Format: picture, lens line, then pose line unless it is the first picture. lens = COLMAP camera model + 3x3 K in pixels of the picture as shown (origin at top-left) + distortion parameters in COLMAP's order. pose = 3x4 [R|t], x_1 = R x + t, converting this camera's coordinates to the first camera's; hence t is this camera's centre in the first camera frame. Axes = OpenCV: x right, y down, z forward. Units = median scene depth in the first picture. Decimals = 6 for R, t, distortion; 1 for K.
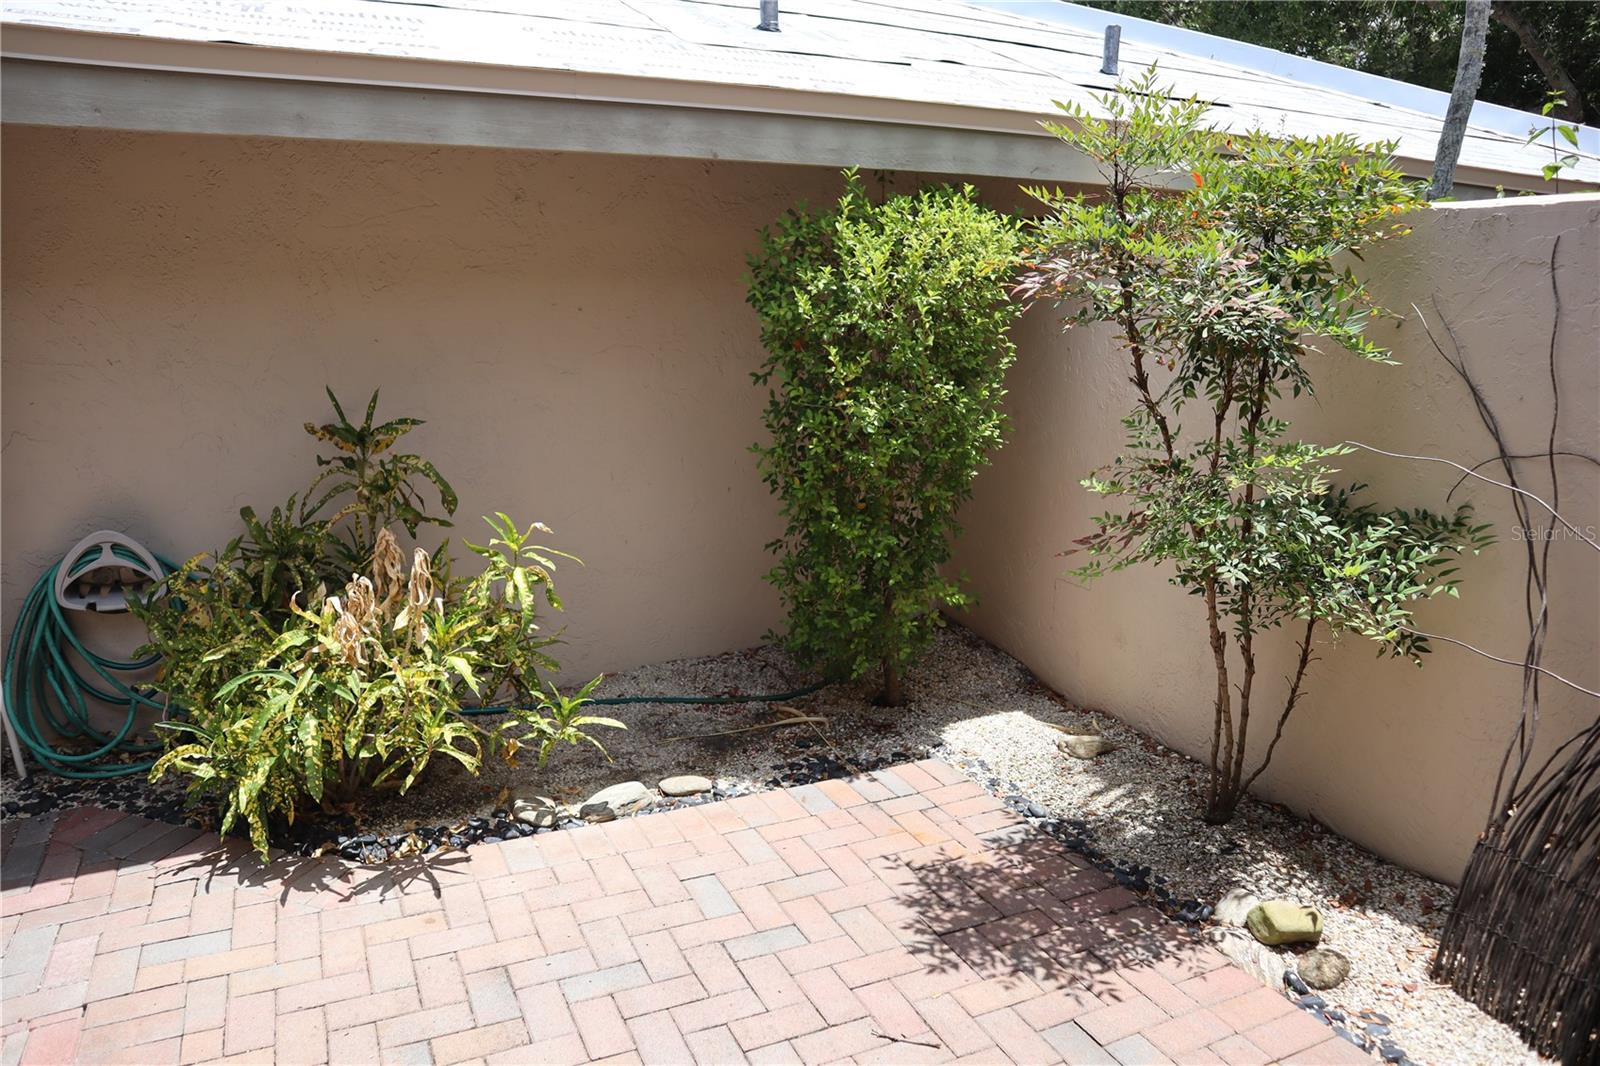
lens RADIAL K [[1118.8, 0, 800.0], [0, 1118.8, 533.0], [0, 0, 1]] dist [-0.138787, 0.094671]
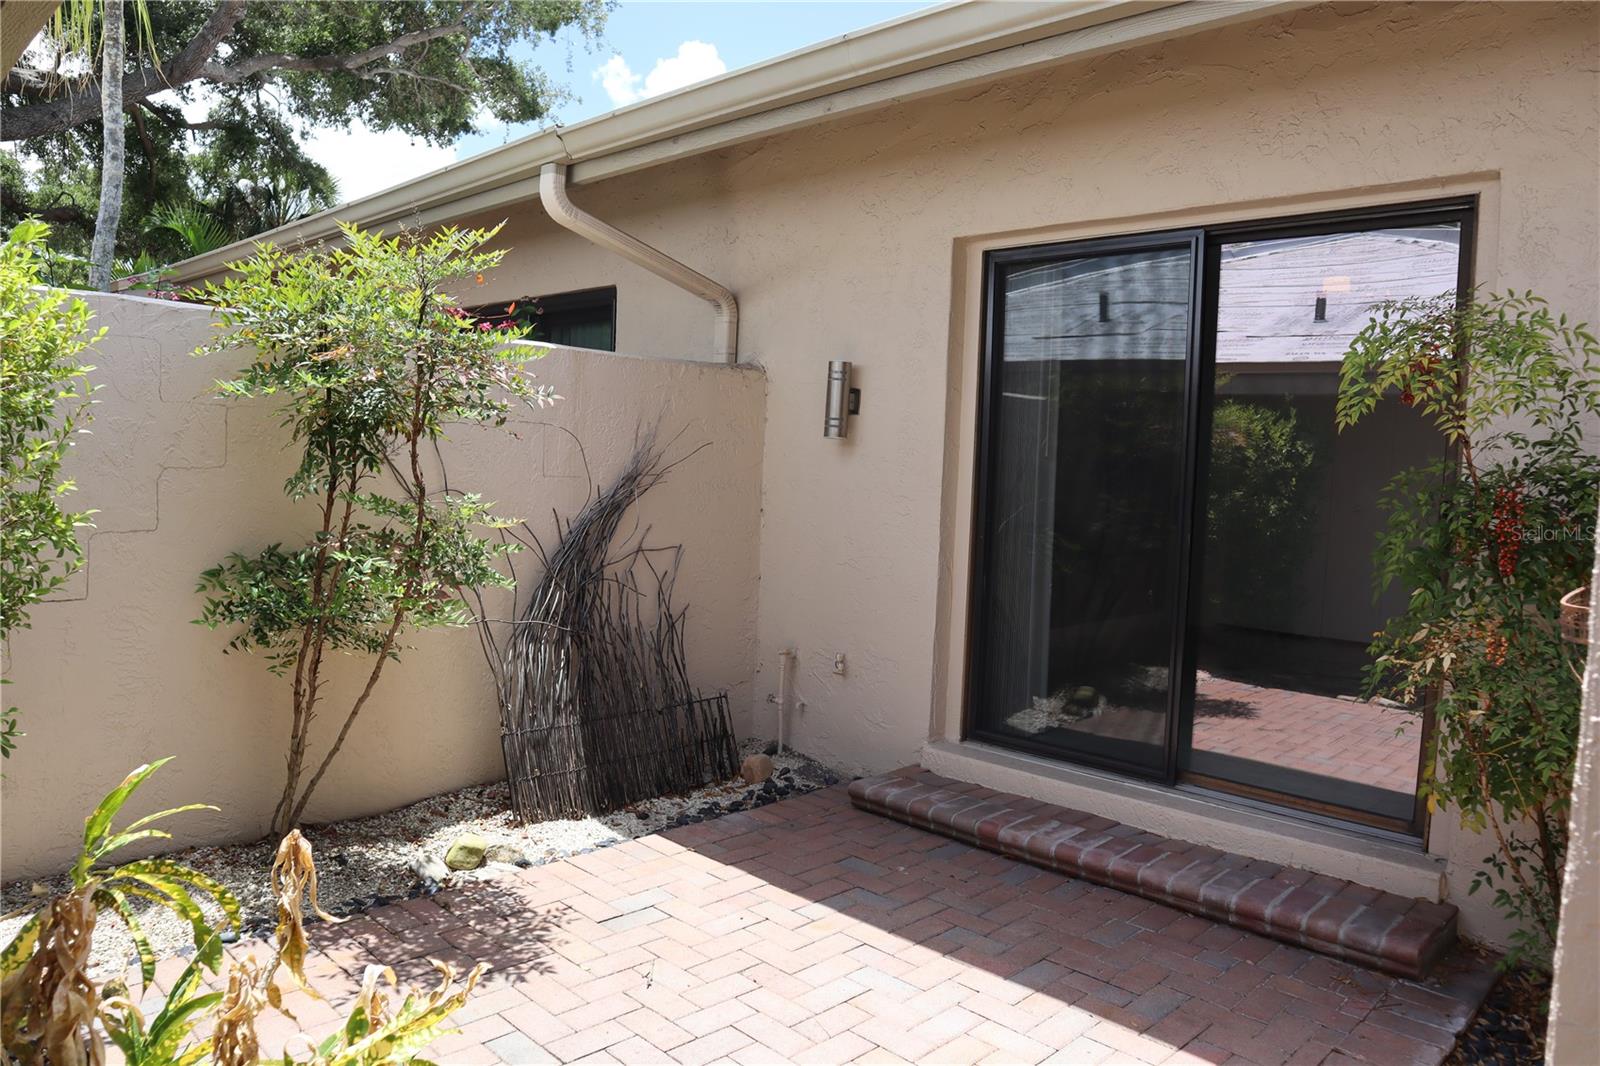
lens RADIAL K [[1118.8, 0, 800.0], [0, 1118.8, 533.0], [0, 0, 1]] dist [-0.138787, 0.094671]
pose [[-0.356631, -0.089500, 0.929948, -0.934753], [0.152726, 0.976425, 0.152543, -0.172192], [-0.921677, 0.196428, -0.334554, 0.988824]]
